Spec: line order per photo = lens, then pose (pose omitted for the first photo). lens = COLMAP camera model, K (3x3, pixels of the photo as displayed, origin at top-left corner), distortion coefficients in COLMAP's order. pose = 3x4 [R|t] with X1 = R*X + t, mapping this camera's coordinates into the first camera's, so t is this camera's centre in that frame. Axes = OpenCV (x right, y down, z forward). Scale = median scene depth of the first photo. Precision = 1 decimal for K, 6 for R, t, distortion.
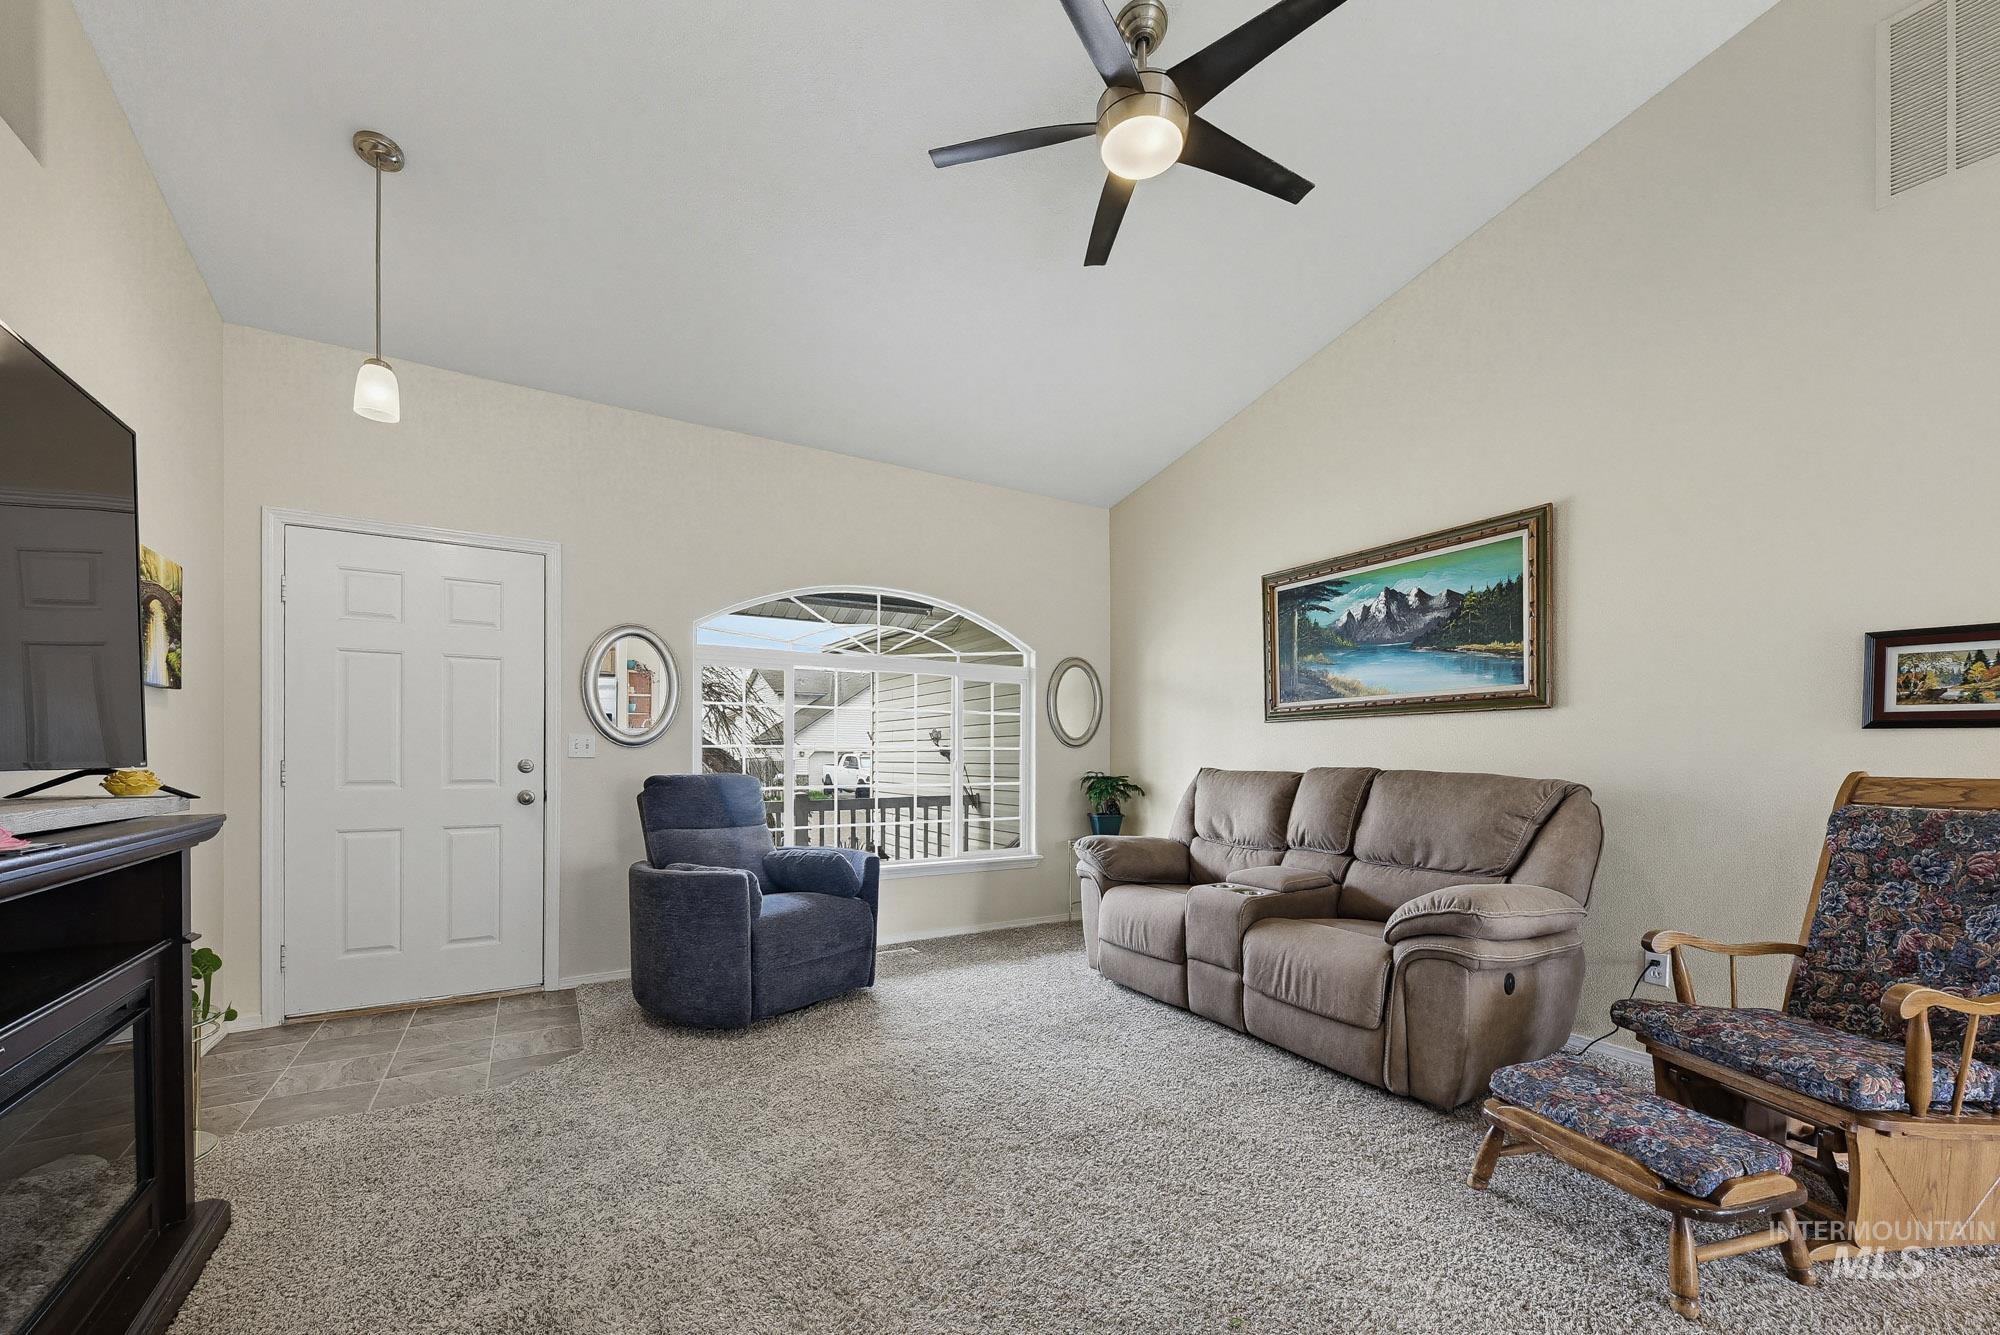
lens RADIAL K [[799.4, 0, 1030.2], [0, 799.4, 752.5], [0, 0, 1]] dist [0.003658, 0.000106]
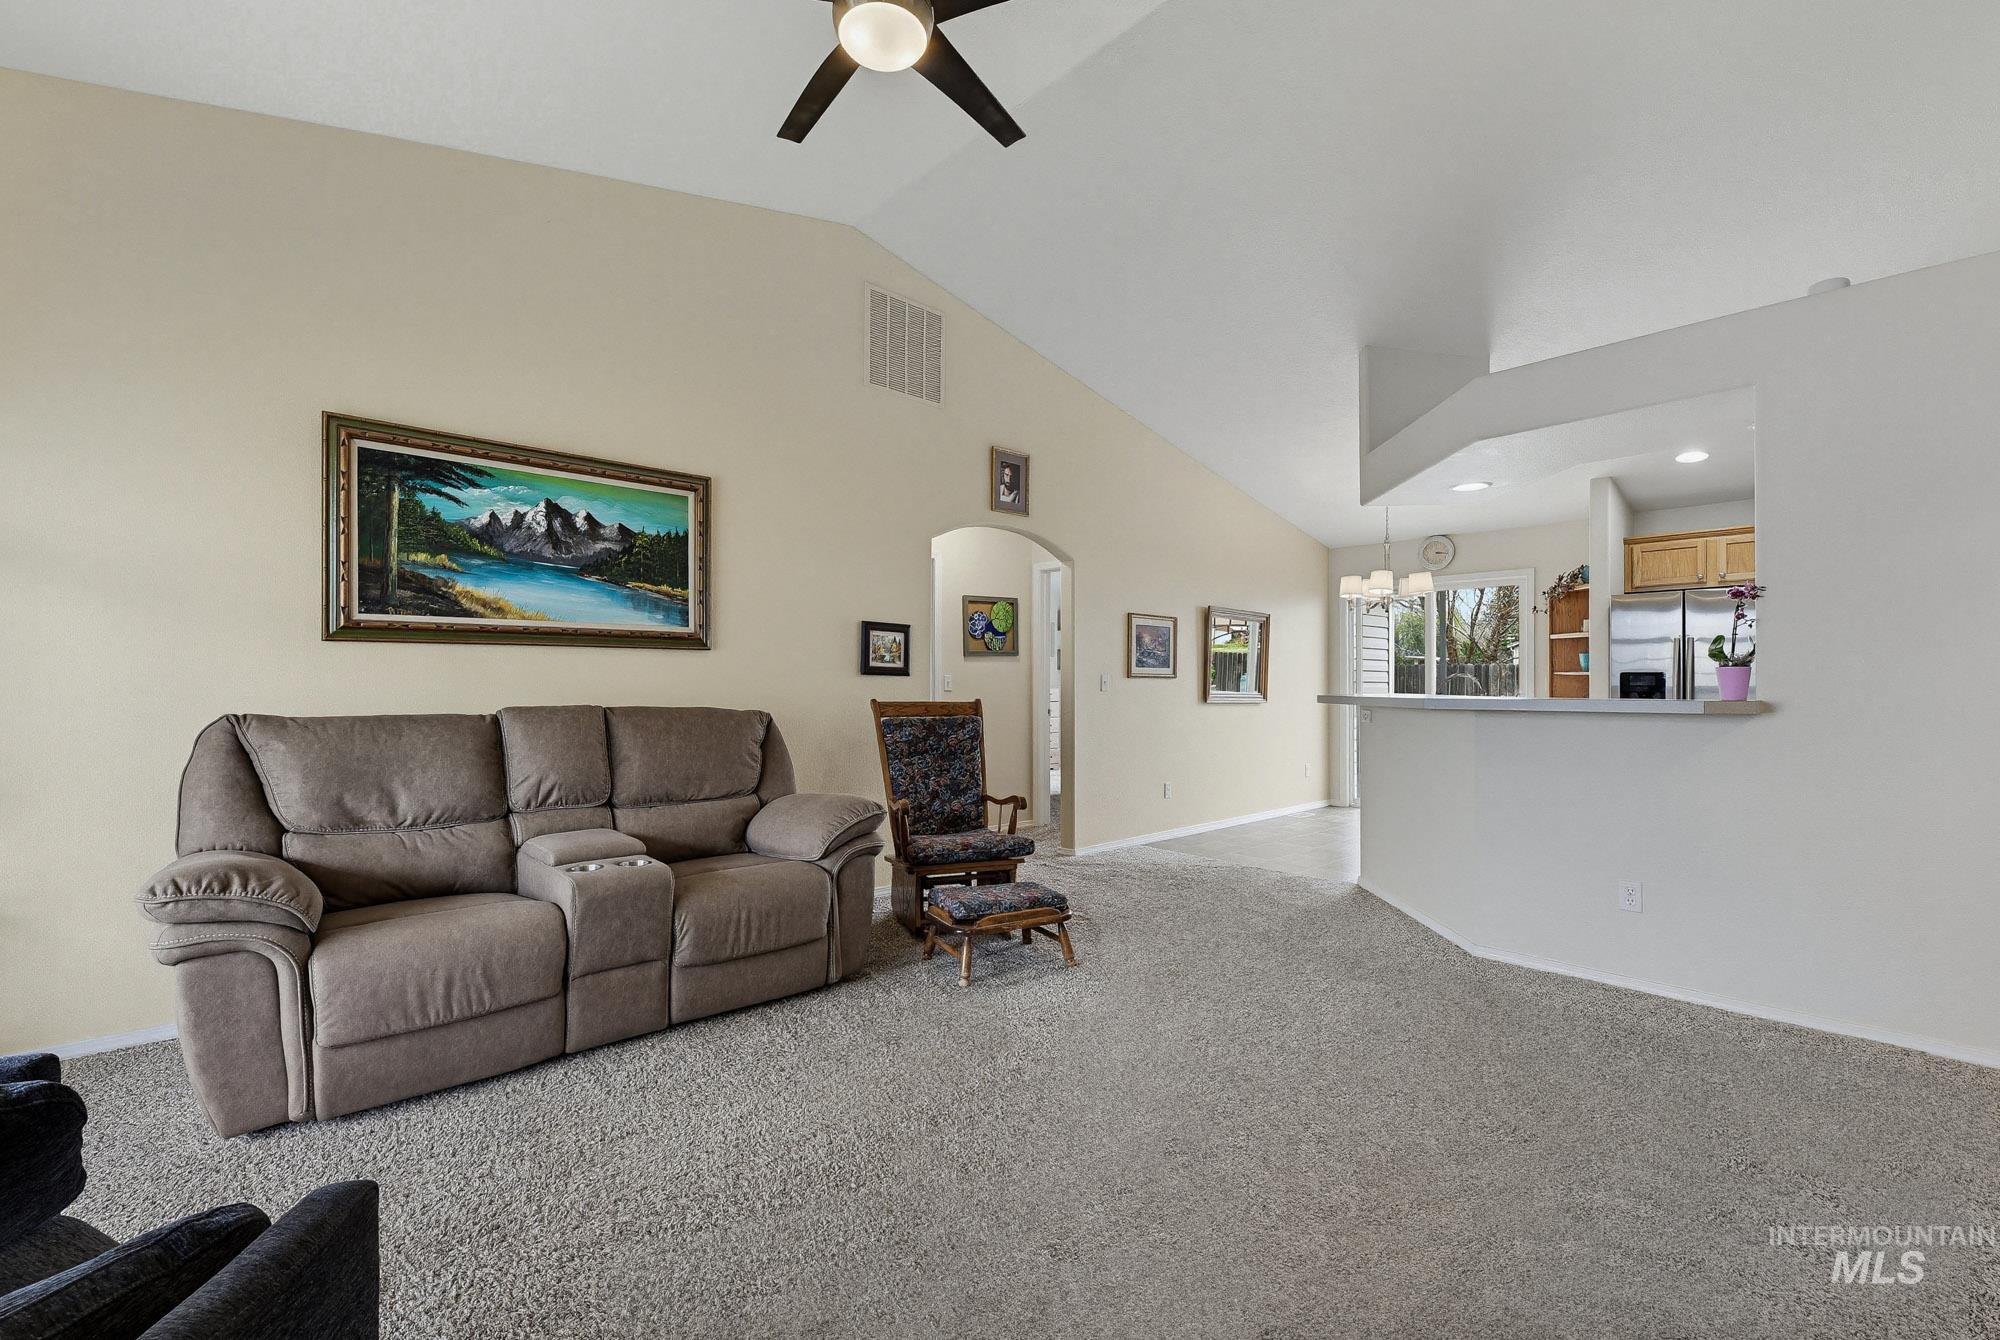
lens RADIAL K [[843.1, 0, 993.2], [0, 843.1, 672.6], [0, 0, 1]] dist [0.001003, 0.000097]
pose [[-0.190650, 0.008869, 0.981618, -0.569506], [-0.009845, 0.999892, -0.010946, -0.011450], [-0.981609, -0.011751, -0.190542, 0.720100]]
